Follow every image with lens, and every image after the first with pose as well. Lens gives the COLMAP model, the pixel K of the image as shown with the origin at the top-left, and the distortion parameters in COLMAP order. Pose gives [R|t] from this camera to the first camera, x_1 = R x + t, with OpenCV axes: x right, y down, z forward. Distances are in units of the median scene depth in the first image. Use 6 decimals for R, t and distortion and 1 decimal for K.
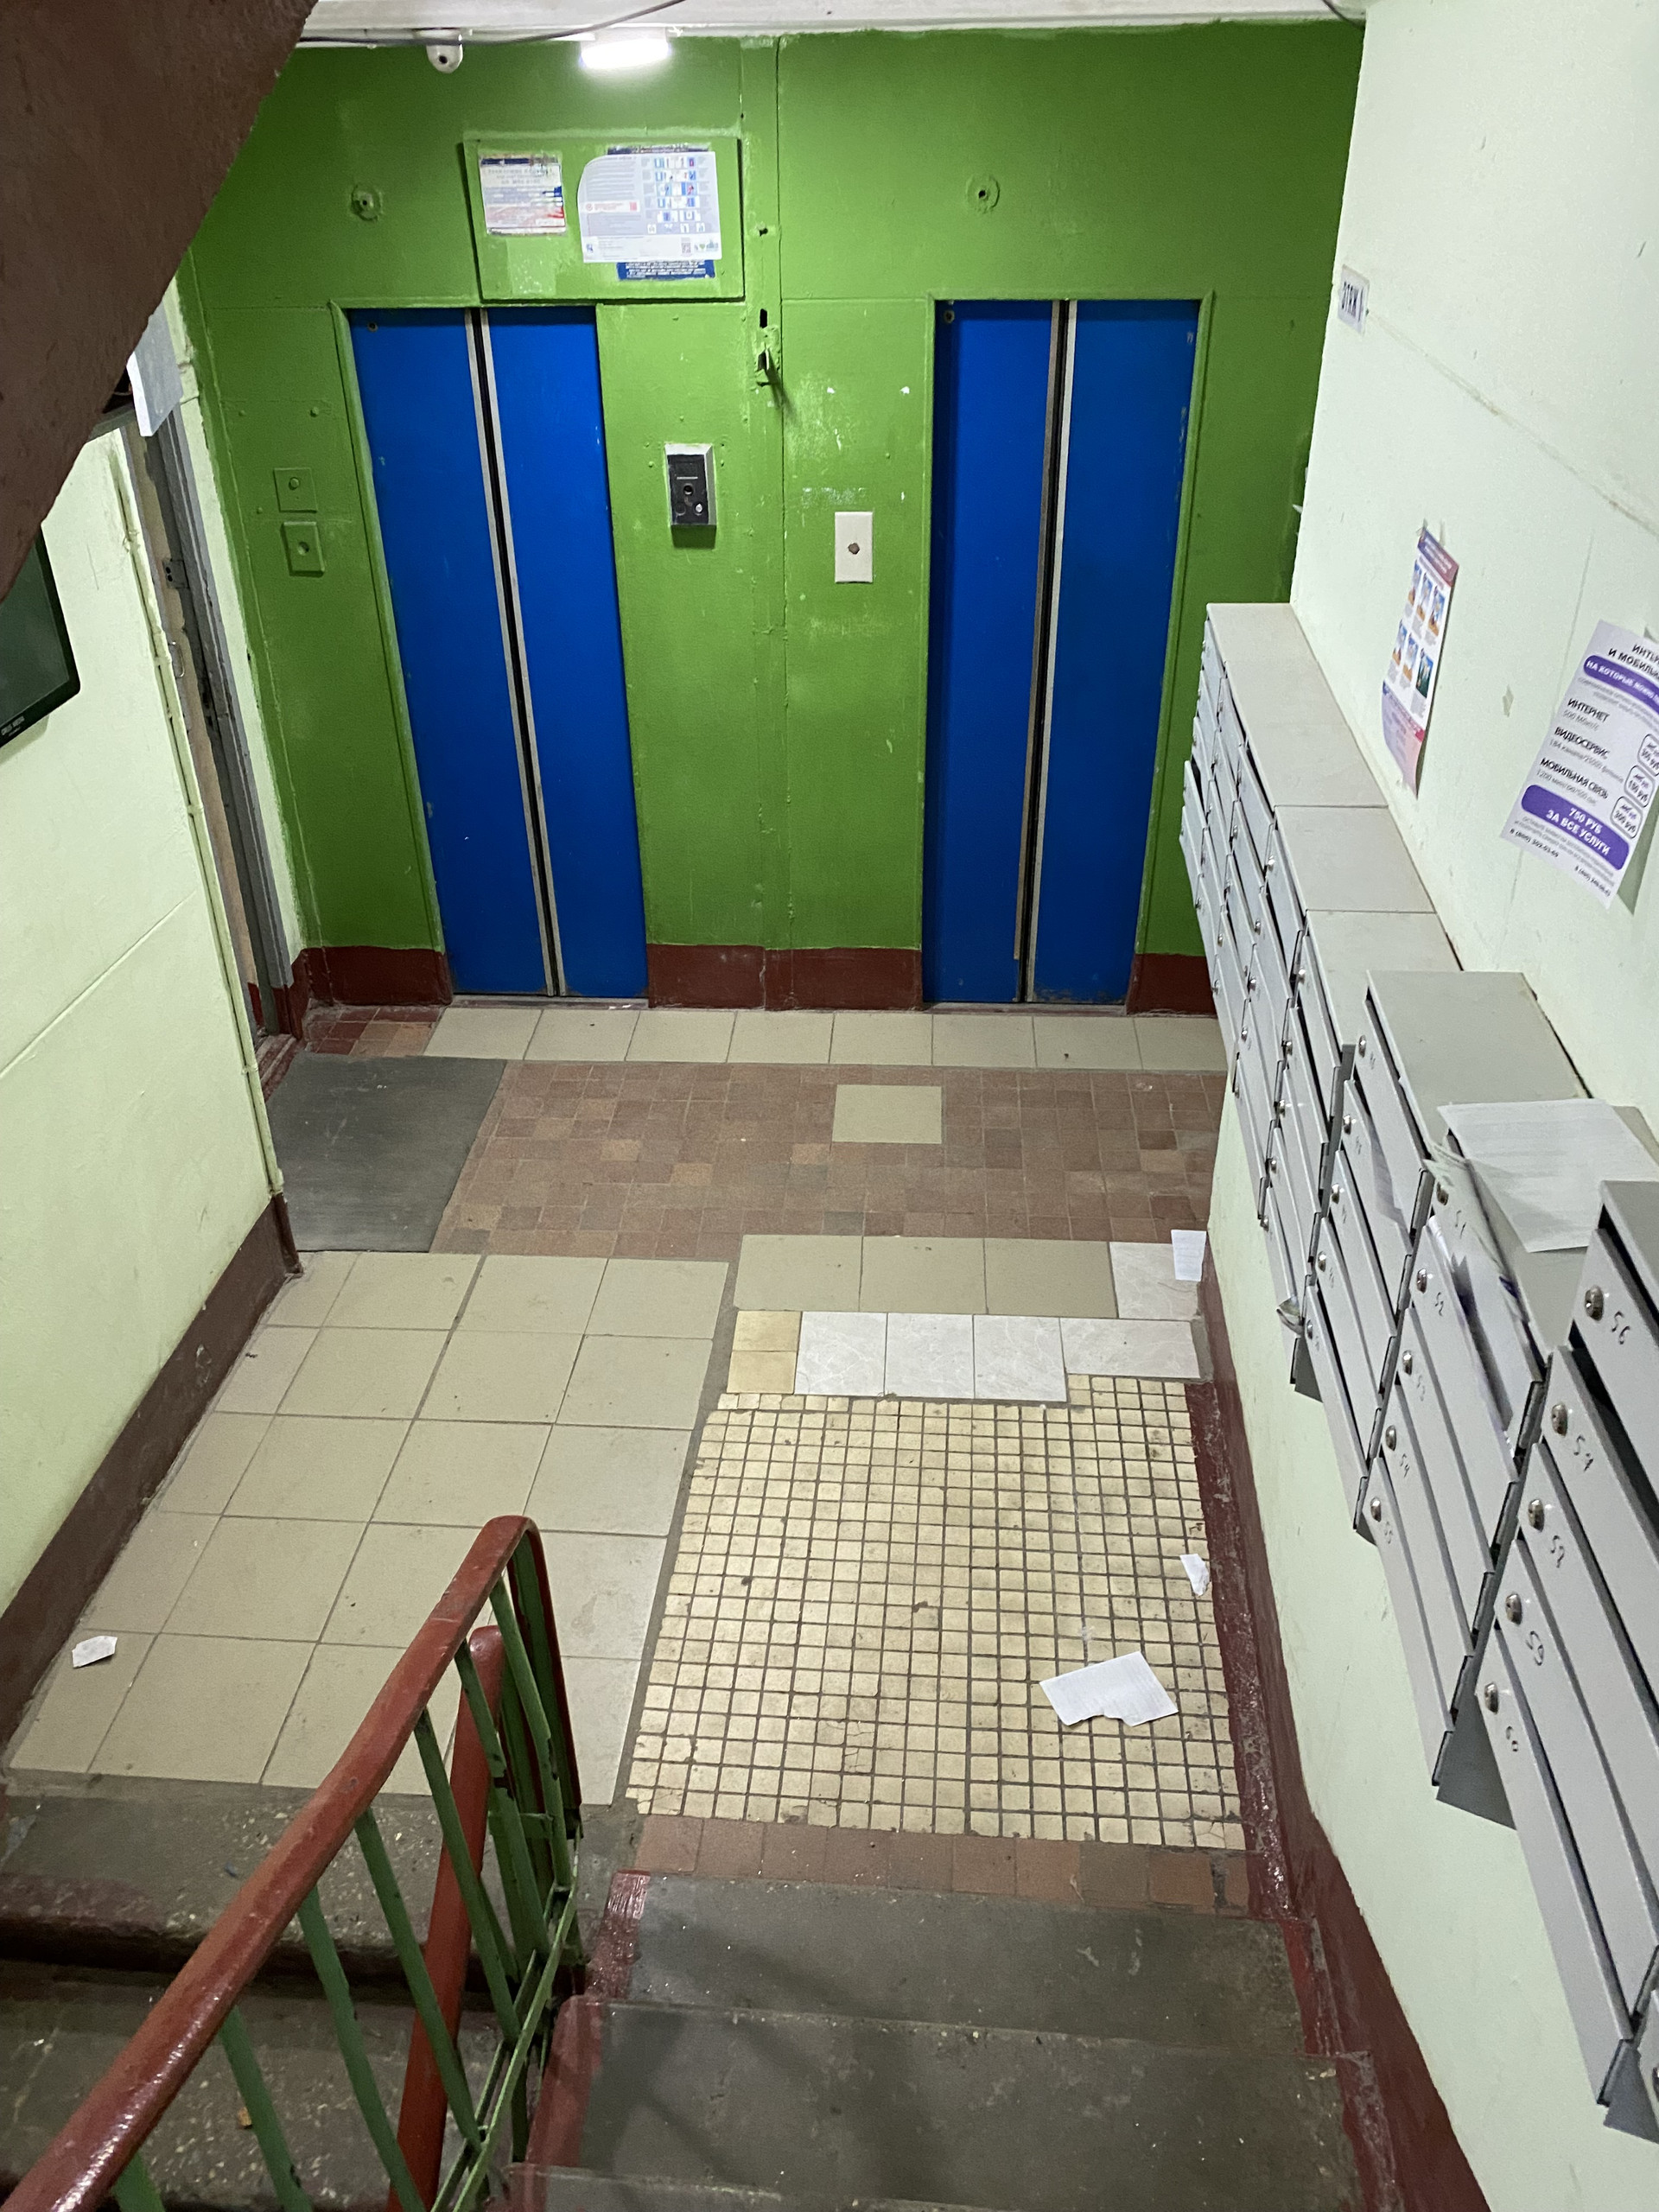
lens RADIAL K [[1658.6, 0, 835.0], [0, 1658.6, 1105.6], [0, 0, 1]] dist [-0.004376, -0.020531]
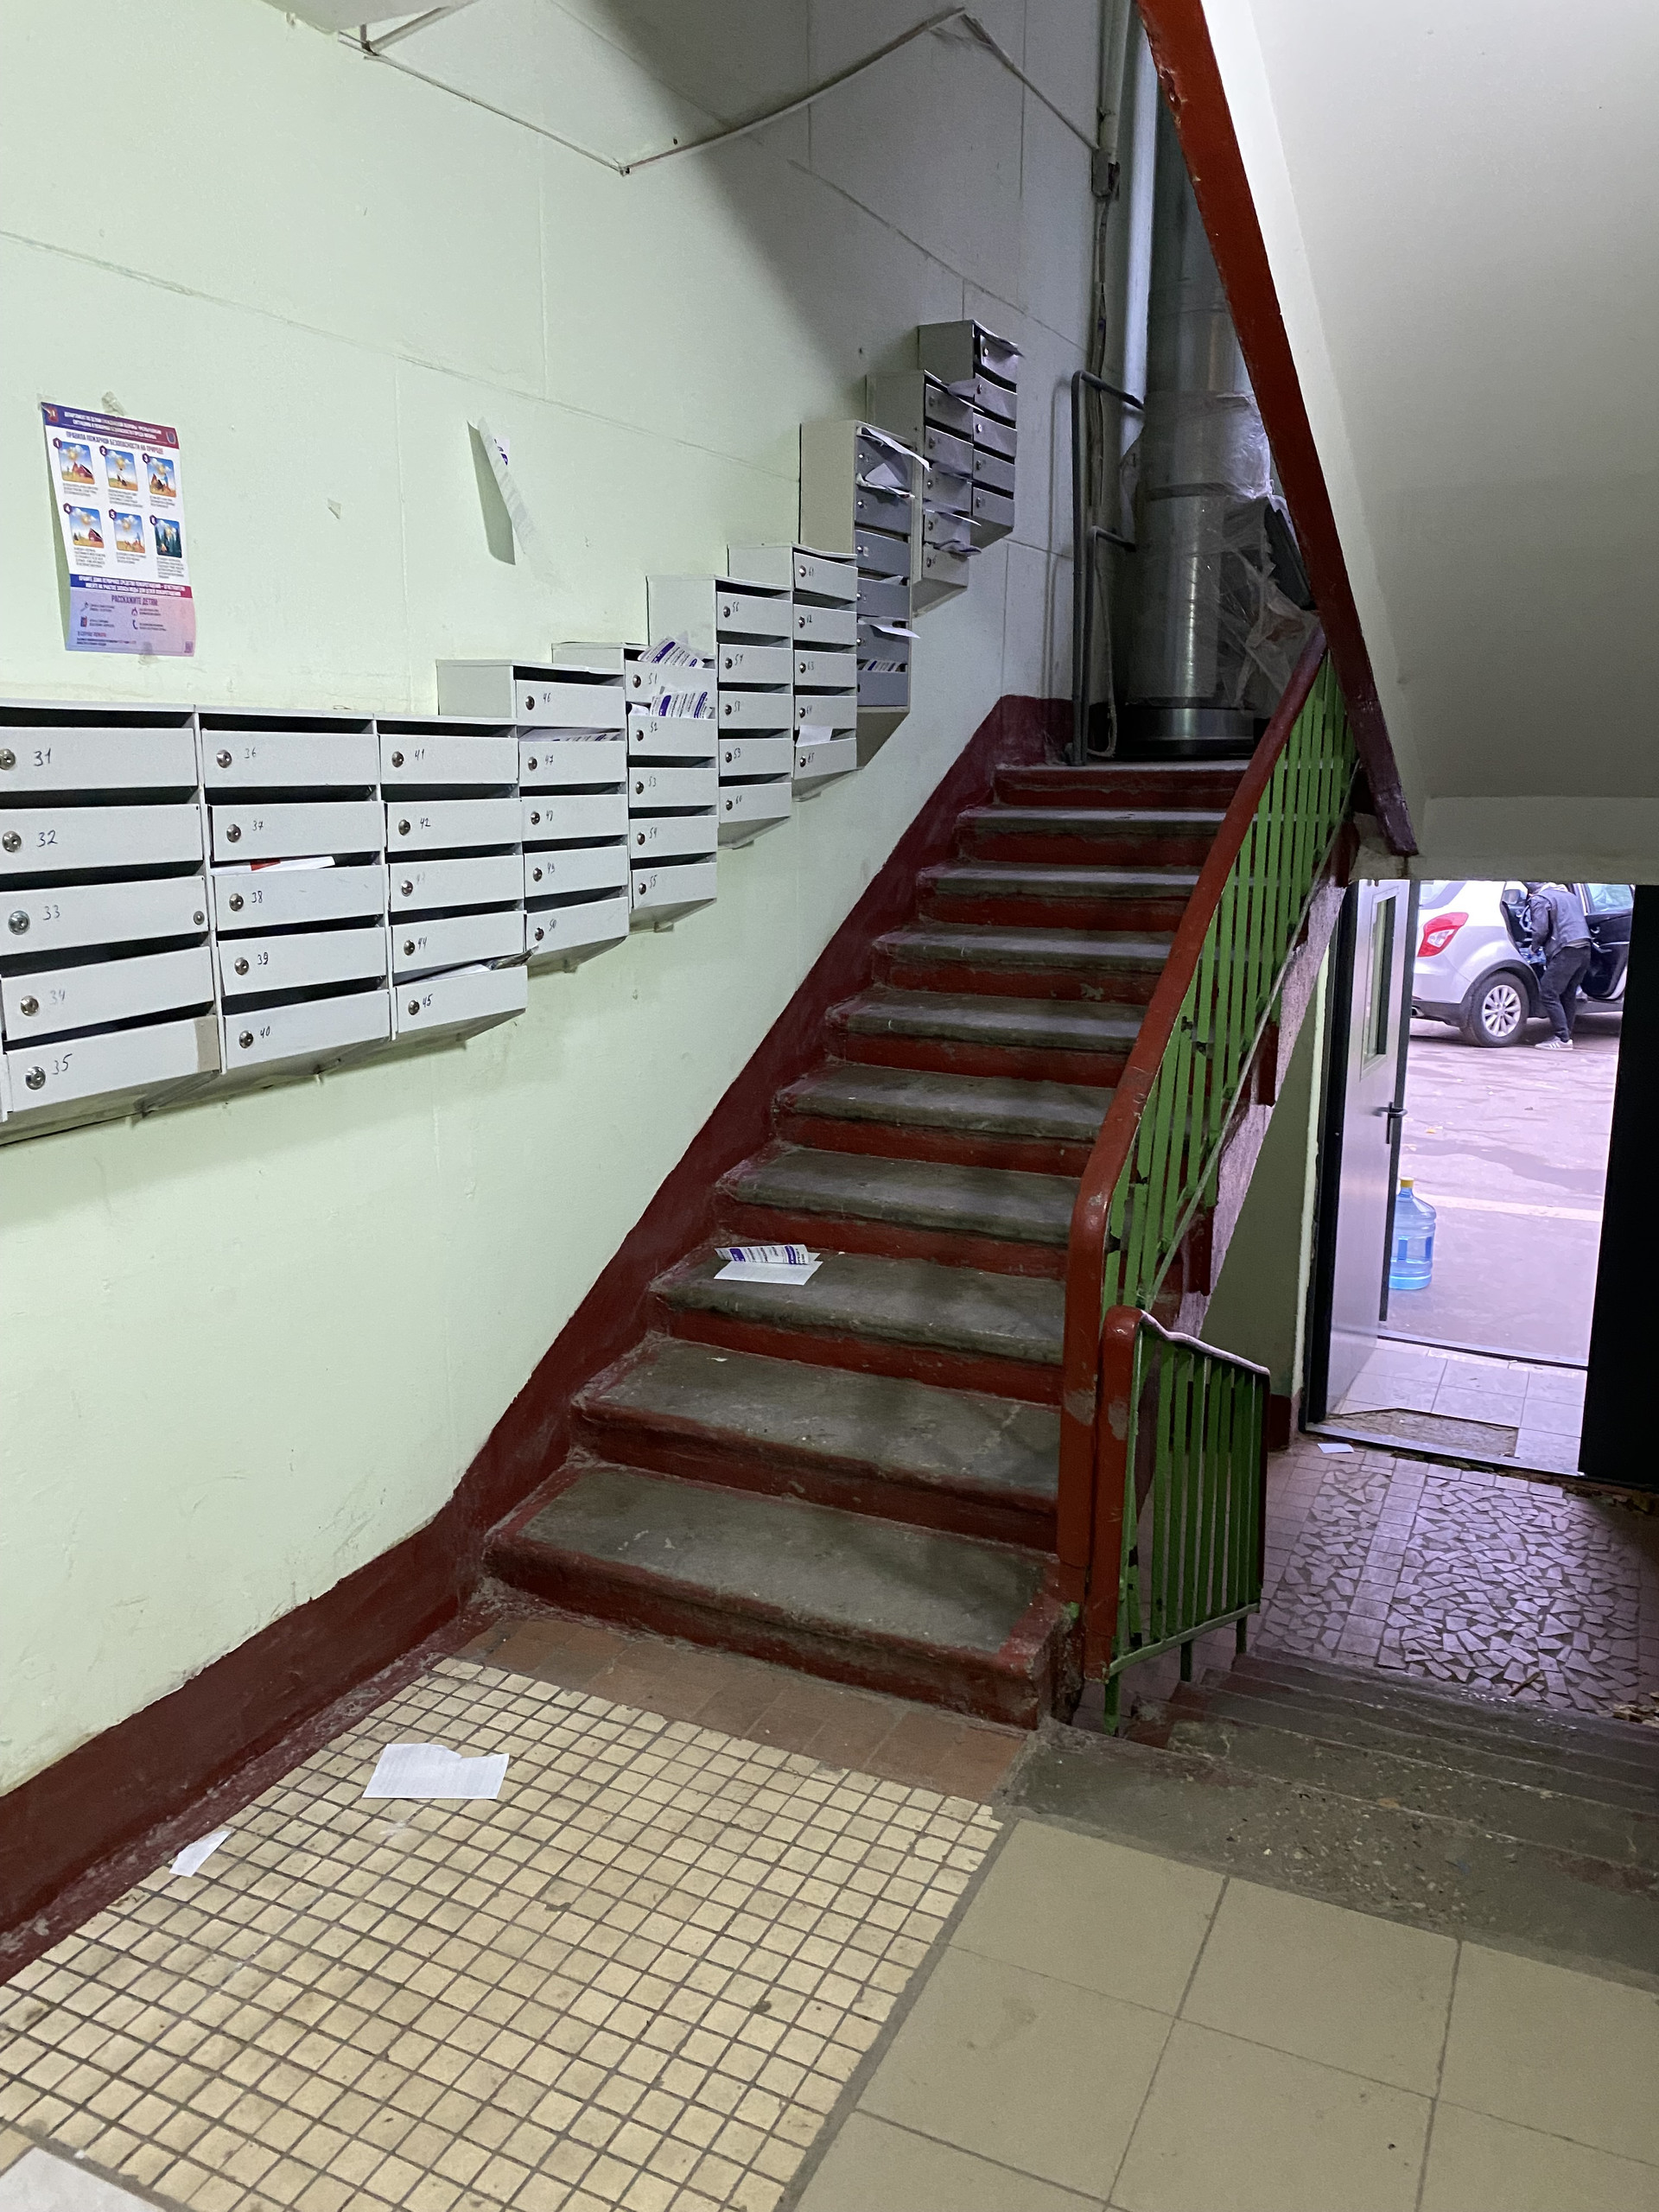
lens RADIAL K [[1658.6, 0, 833.1], [0, 1658.6, 1107.2], [0, 0, 1]] dist [-0.004376, -0.020531]
pose [[-0.935302, -0.057956, 0.349071, -0.300956], [0.198222, 0.731365, 0.652544, -0.408963], [-0.293117, 0.679519, -0.672559, 1.257974]]
